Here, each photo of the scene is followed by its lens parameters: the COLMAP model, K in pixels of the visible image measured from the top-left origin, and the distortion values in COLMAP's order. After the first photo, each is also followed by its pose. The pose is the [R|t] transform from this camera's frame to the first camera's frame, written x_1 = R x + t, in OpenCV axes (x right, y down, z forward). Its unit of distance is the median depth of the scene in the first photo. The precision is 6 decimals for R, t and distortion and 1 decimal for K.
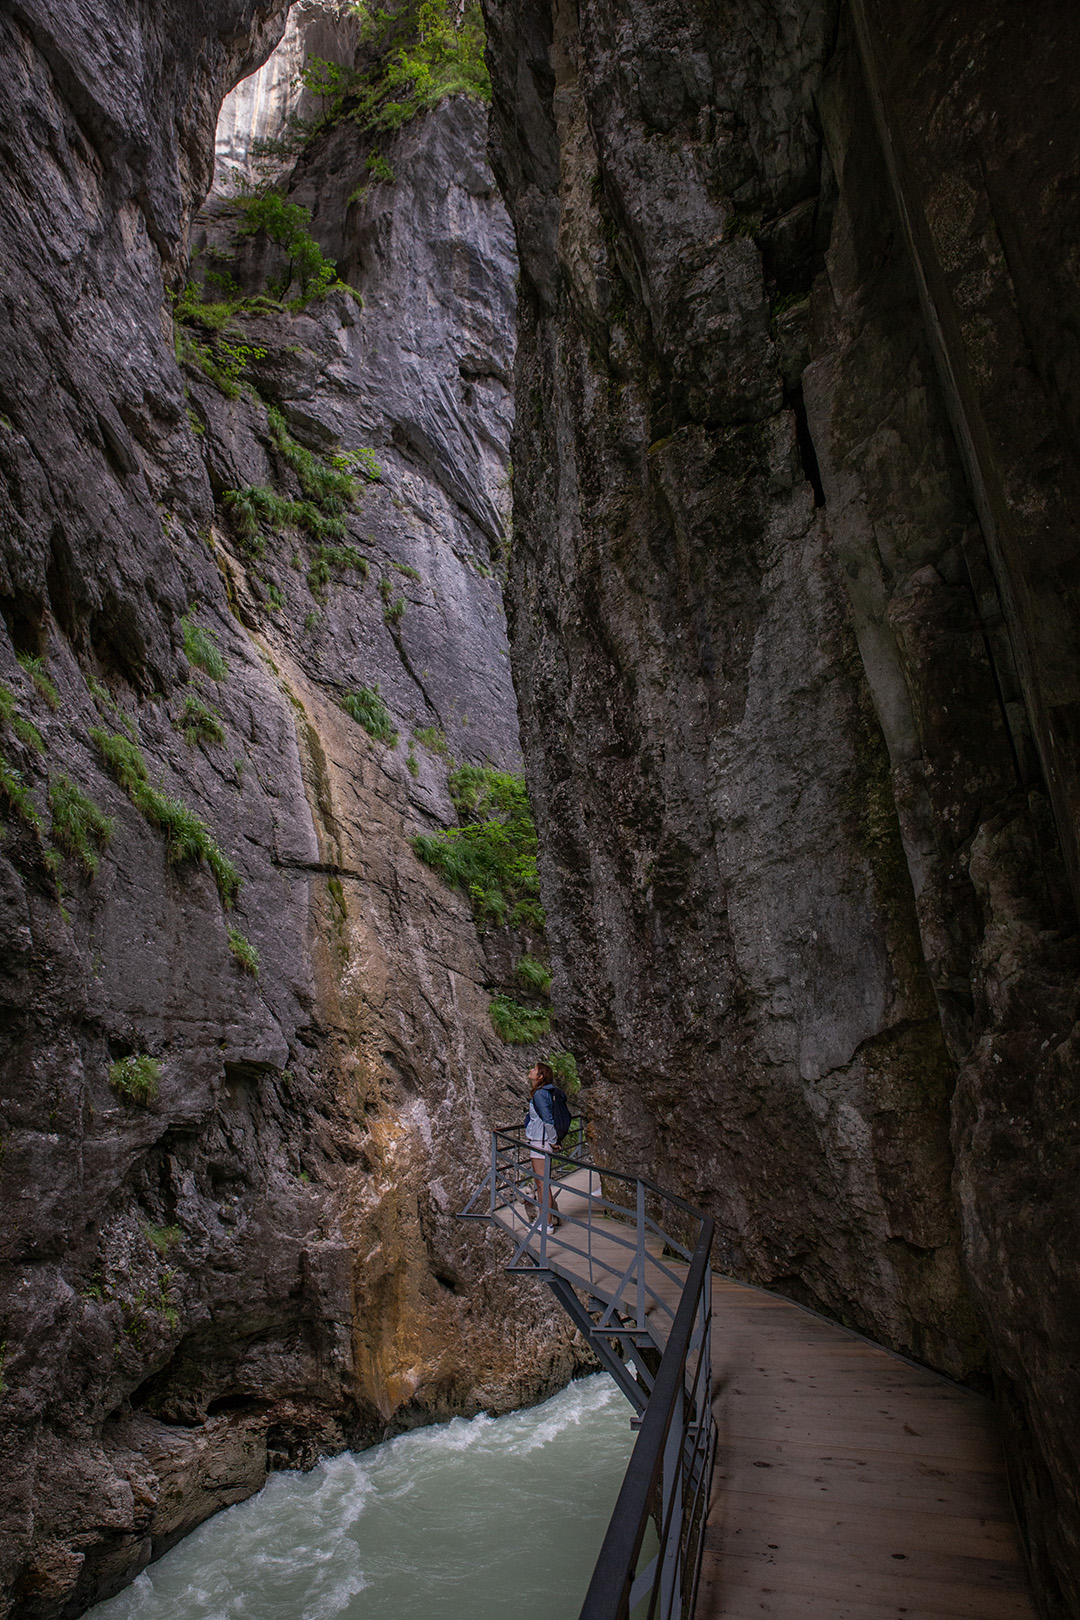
lens RADIAL K [[1112.4, 0, 533.9], [0, 1112.4, 823.6], [0, 0, 1]] dist [-0.129196, 0.096364]
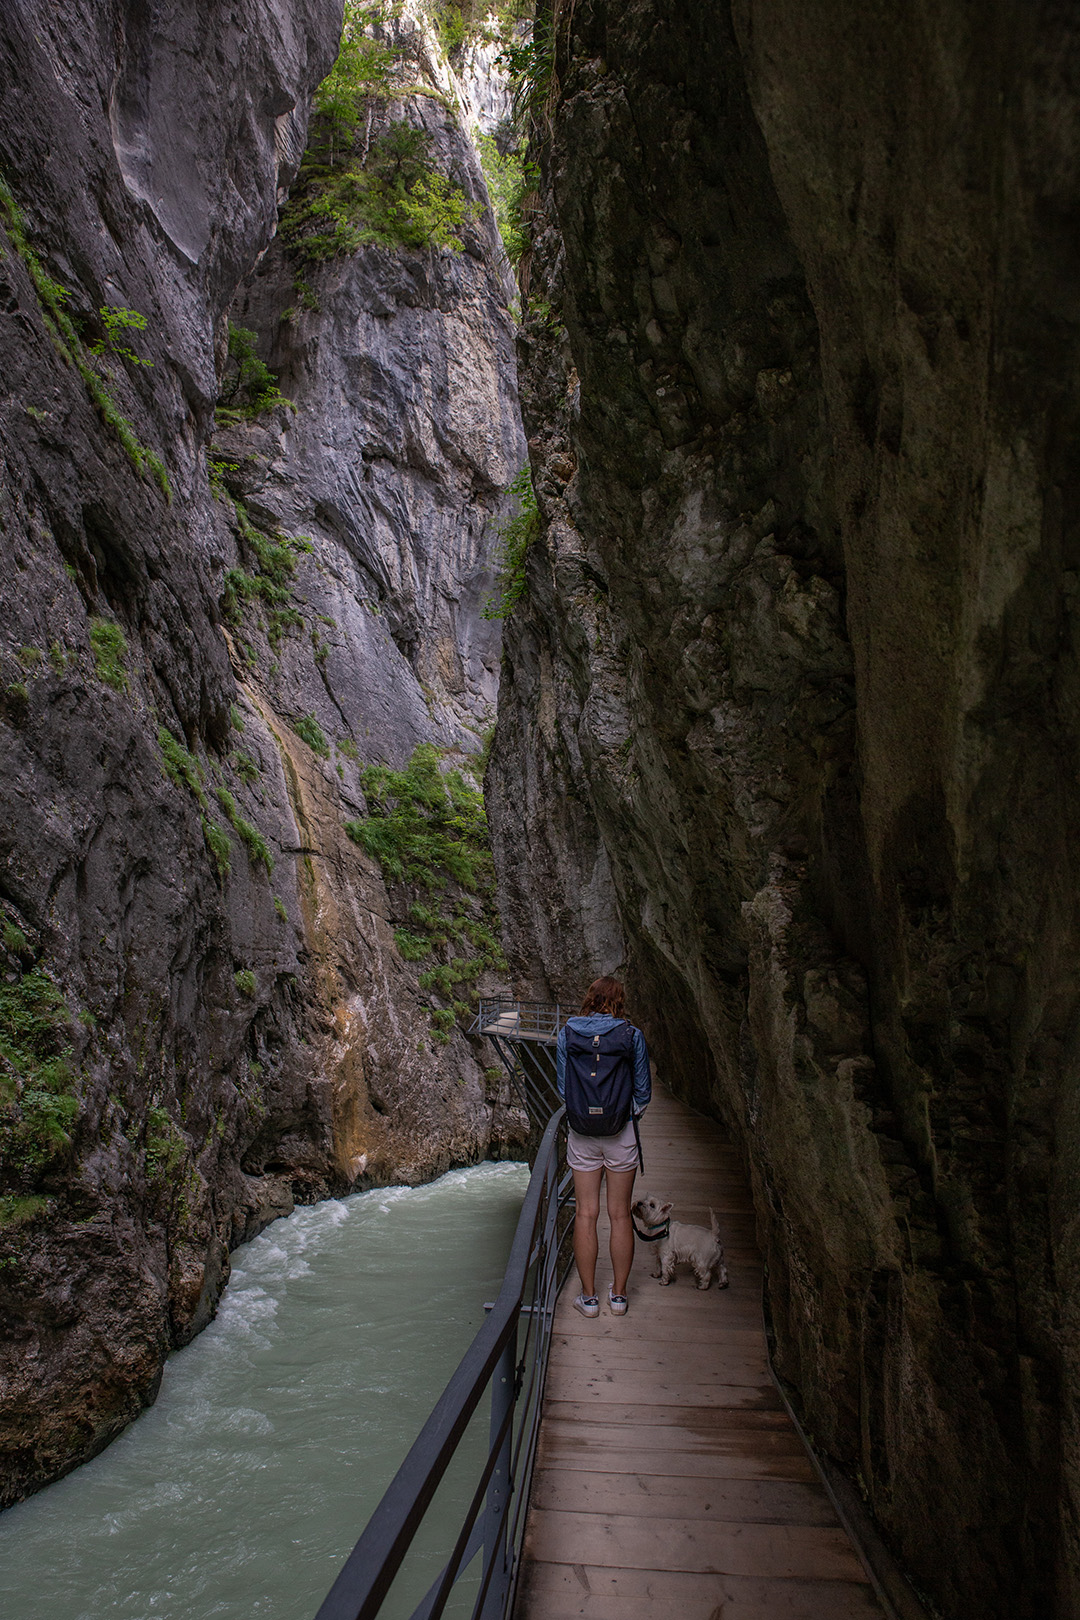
lens RADIAL K [[1112.4, 0, 533.9], [0, 1112.4, 823.6], [0, 0, 1]] dist [-0.129196, 0.096364]
pose [[0.982742, 0.021137, 0.183769, -0.126448], [-0.035593, 0.996493, 0.075725, -0.103612], [-0.181524, -0.080959, 0.980048, -0.480493]]
